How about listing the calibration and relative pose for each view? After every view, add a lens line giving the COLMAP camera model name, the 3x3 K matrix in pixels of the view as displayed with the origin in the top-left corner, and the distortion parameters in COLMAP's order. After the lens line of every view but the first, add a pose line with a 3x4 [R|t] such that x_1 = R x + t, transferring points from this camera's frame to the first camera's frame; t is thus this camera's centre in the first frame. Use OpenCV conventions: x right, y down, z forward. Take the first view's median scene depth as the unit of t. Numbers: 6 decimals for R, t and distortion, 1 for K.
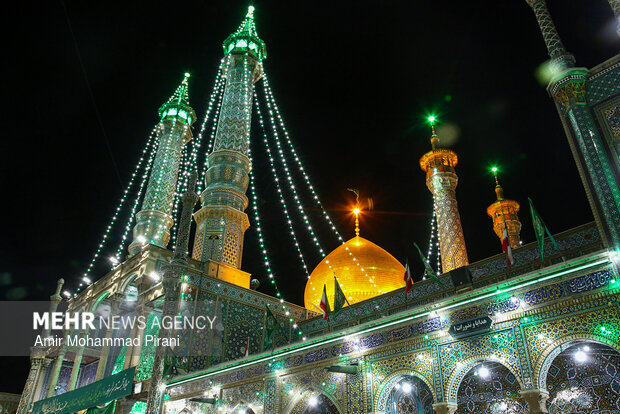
lens RADIAL K [[497.1, 0, 310.0], [0, 497.1, 207.0], [0, 0, 1]] dist [-0.000939, -0.000156]
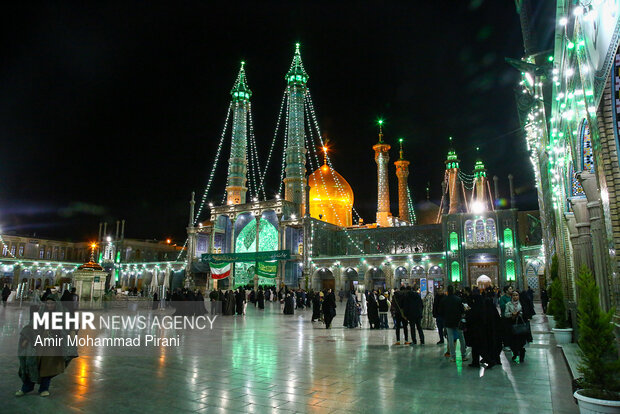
lens RADIAL K [[497.1, 0, 310.0], [0, 497.1, 207.0], [0, 0, 1]] dist [-0.000939, -0.000156]
pose [[0.952018, 0.023652, 0.305126, -0.879289], [-0.134855, 0.927417, 0.348871, -0.725127], [-0.274728, -0.373279, 0.886108, -1.165255]]
